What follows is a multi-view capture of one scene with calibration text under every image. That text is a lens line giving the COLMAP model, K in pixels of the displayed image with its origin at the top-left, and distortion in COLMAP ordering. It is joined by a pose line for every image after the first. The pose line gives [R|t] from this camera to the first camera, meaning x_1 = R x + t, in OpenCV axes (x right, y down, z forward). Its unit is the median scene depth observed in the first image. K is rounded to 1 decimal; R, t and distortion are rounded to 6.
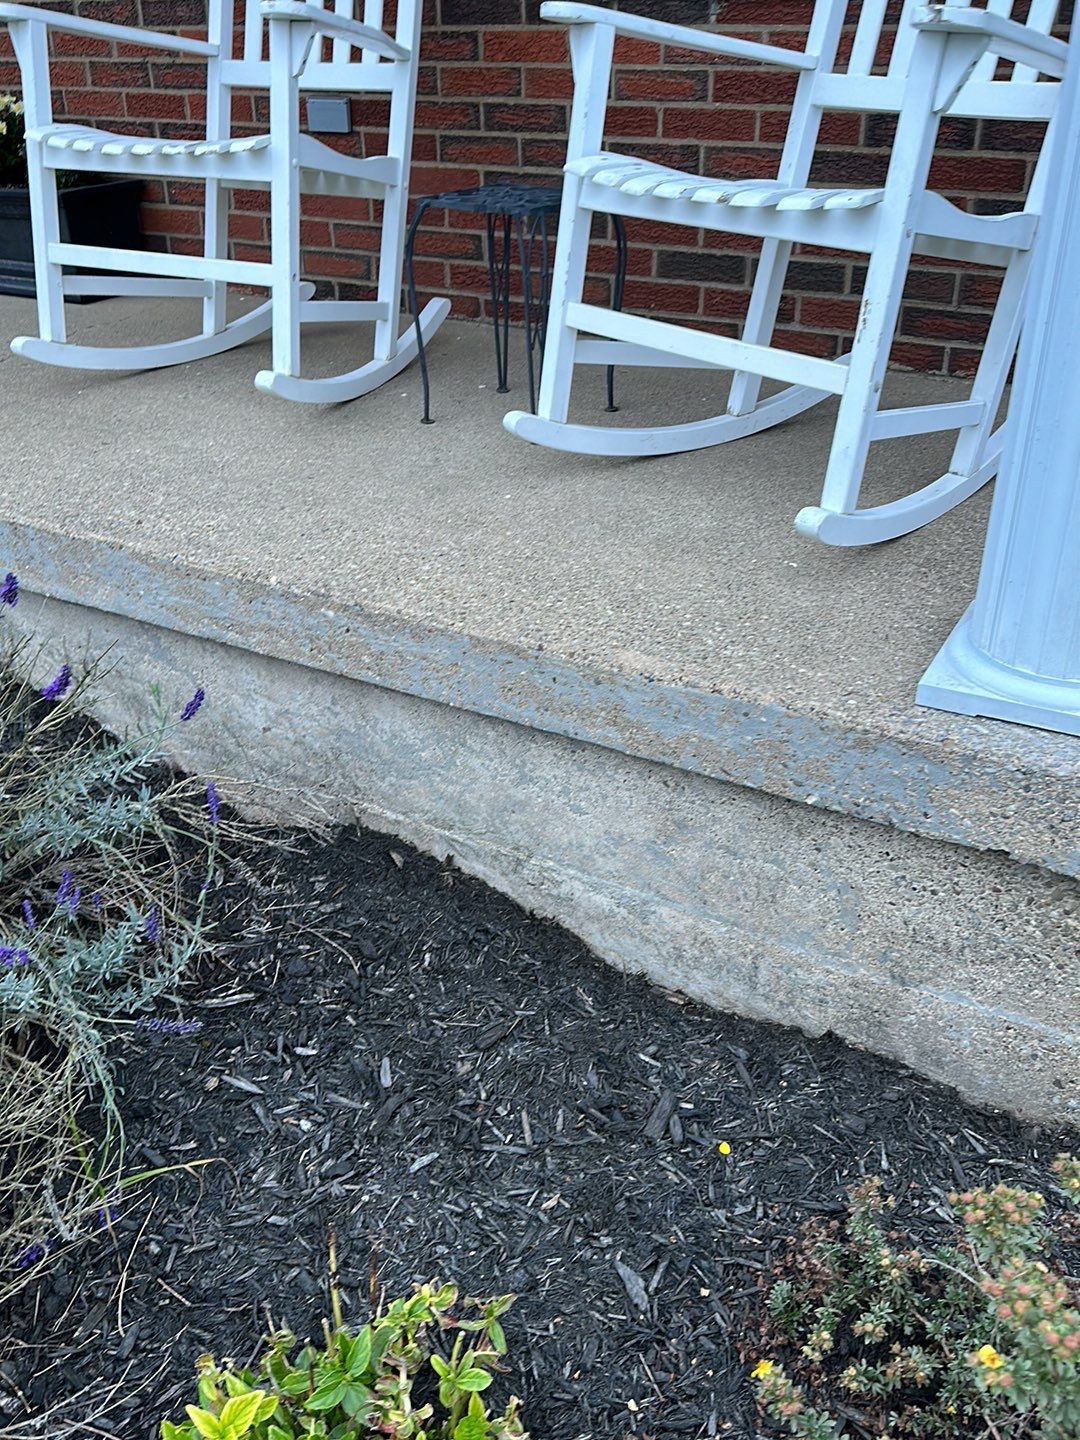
lens RADIAL K [[1280.2, 0, 537.1], [0, 1280.2, 714.4], [0, 0, 1]] dist [0.111817, -0.189574]
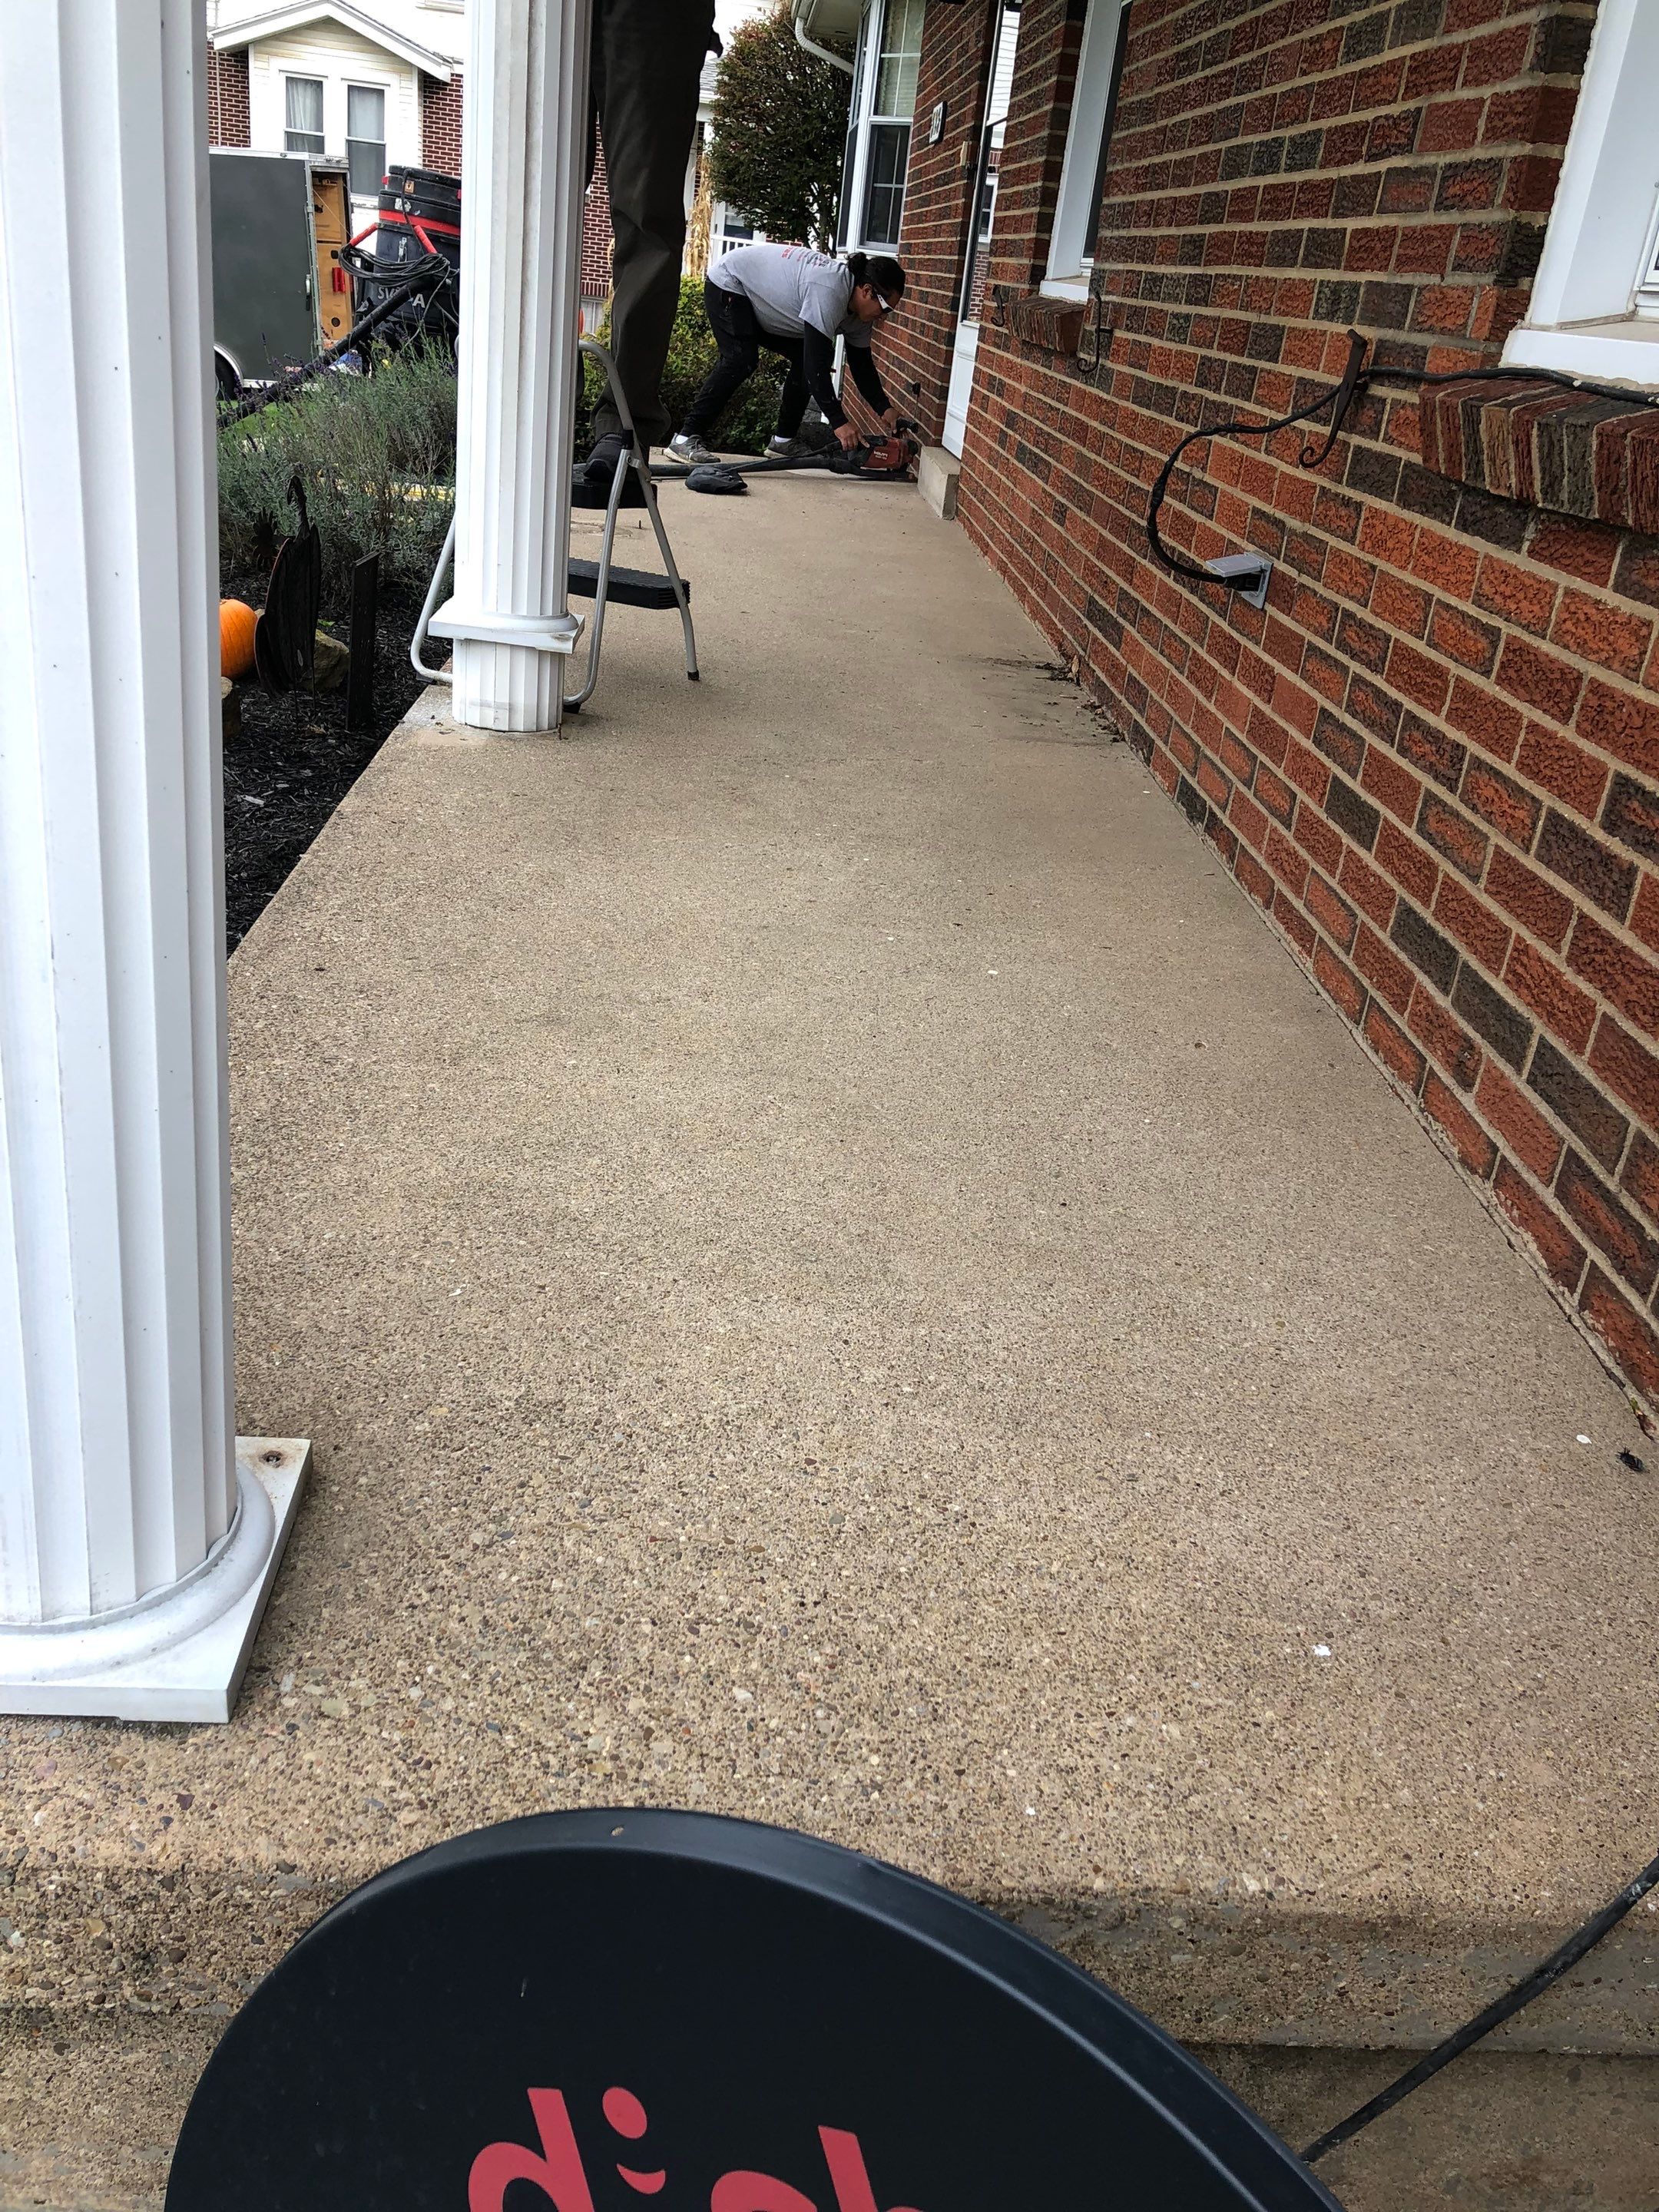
lens RADIAL K [[1788.1, 0, 829.2], [0, 1788.1, 1090.5], [0, 0, 1]] dist [0.012988, -0.009078]
pose [[0.531007, 0.411607, -0.740682, 0.981847], [-0.494125, 0.860509, 0.123950, -0.434796], [0.688383, 0.300171, 0.660323, 0.555148]]
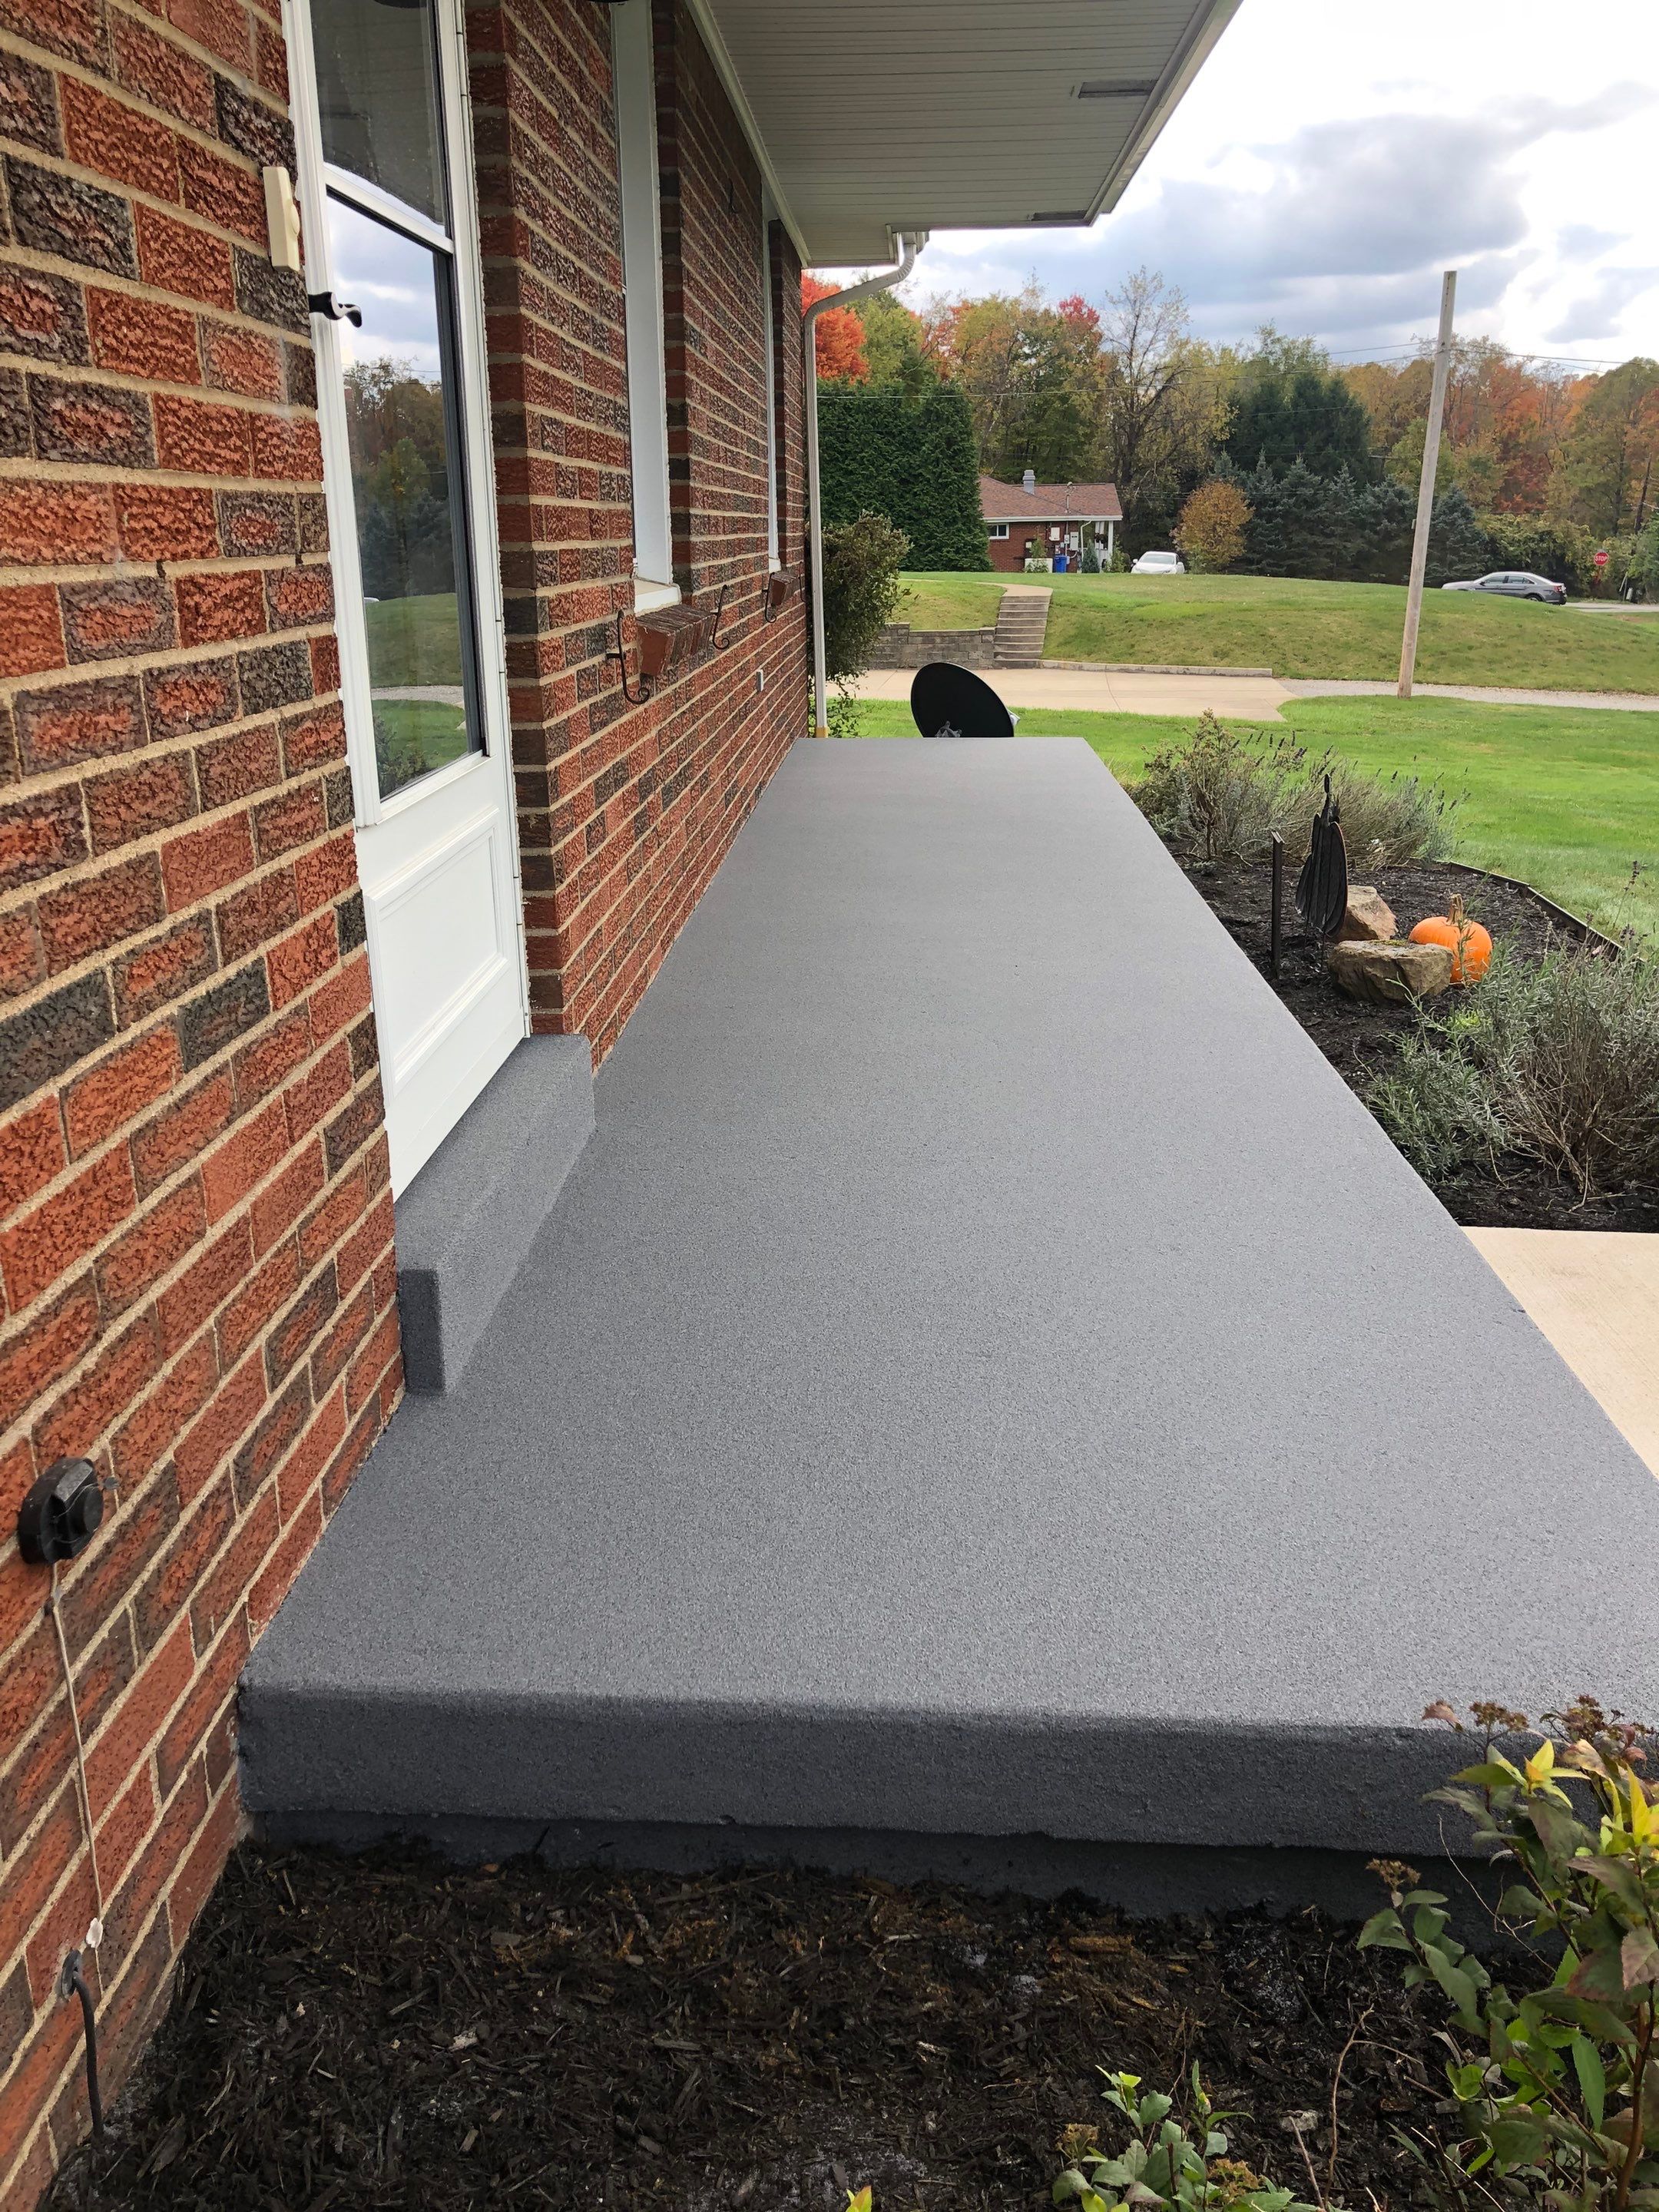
lens RADIAL K [[1788.1, 0, 809.9], [0, 1788.1, 1101.3], [0, 0, 1]] dist [0.012988, -0.009078]
pose [[-0.444382, -0.261501, 0.856821, -4.116364], [0.442298, 0.767698, 0.463694, -1.962541], [-0.779036, 0.585027, -0.225490, 3.248758]]
